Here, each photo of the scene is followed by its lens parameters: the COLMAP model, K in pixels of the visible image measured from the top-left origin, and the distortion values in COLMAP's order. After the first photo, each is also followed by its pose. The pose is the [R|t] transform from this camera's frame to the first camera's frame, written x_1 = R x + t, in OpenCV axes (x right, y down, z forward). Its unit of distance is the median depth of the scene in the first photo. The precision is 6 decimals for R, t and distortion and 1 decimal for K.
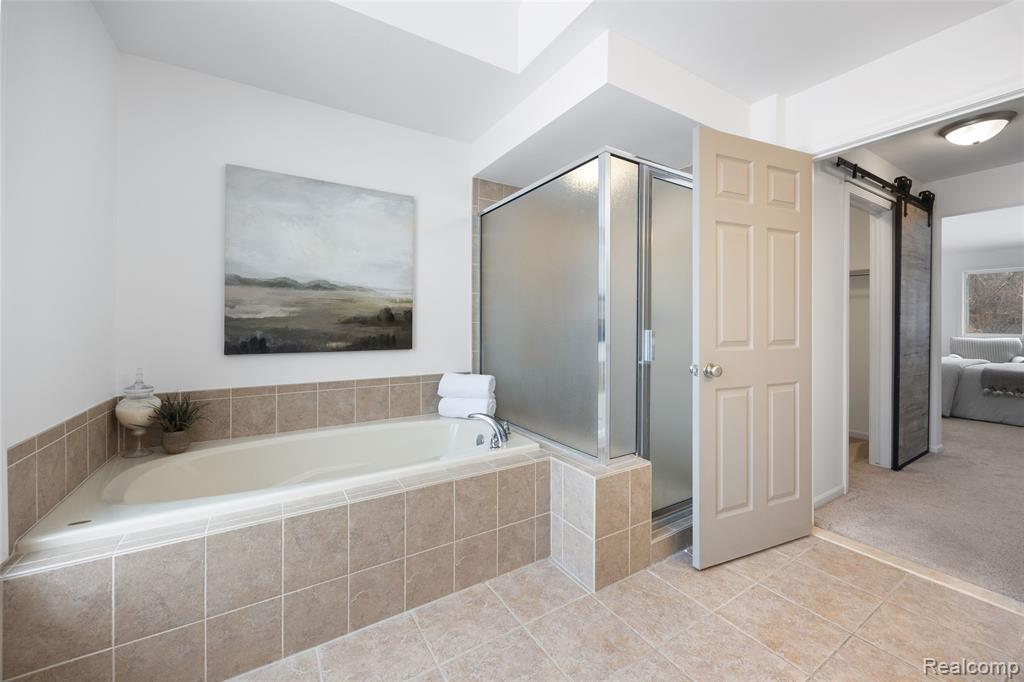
lens RADIAL K [[402.5, 0, 515.7], [0, 402.5, 322.0], [0, 0, 1]] dist [-0.002098, -0.000218]
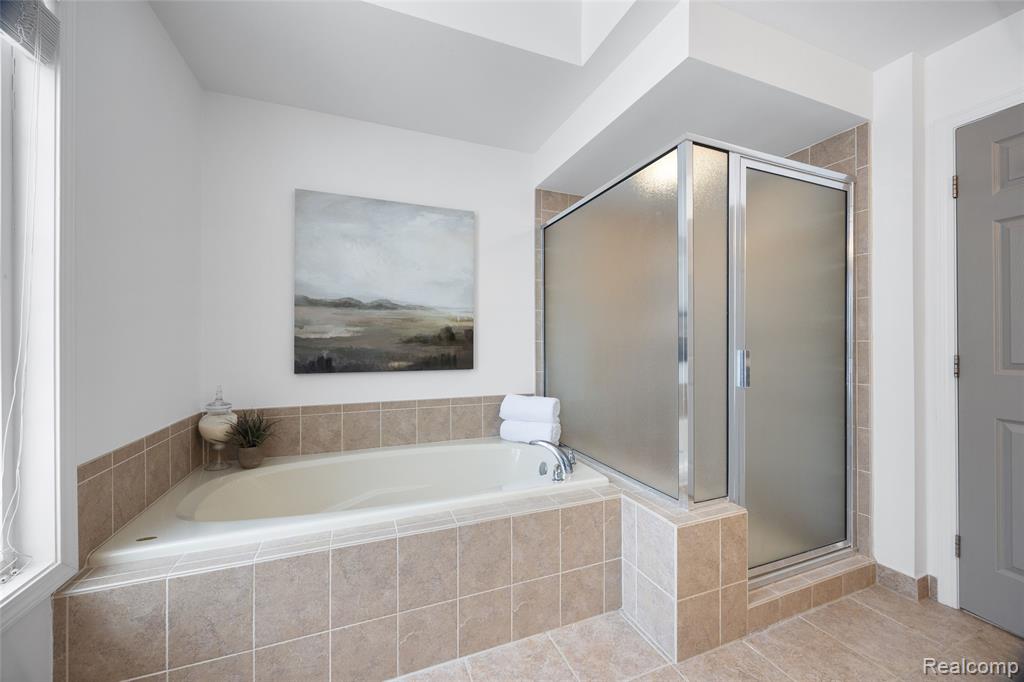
lens RADIAL K [[388.9, 0, 514.9], [0, 388.9, 339.3], [0, 0, 1]] dist [-0.002144, -0.000291]
pose [[0.984133, -0.004594, -0.177371, 0.010126], [0.003856, 0.999982, -0.004503, -0.000264], [0.177388, 0.003748, 0.984134, 0.130457]]
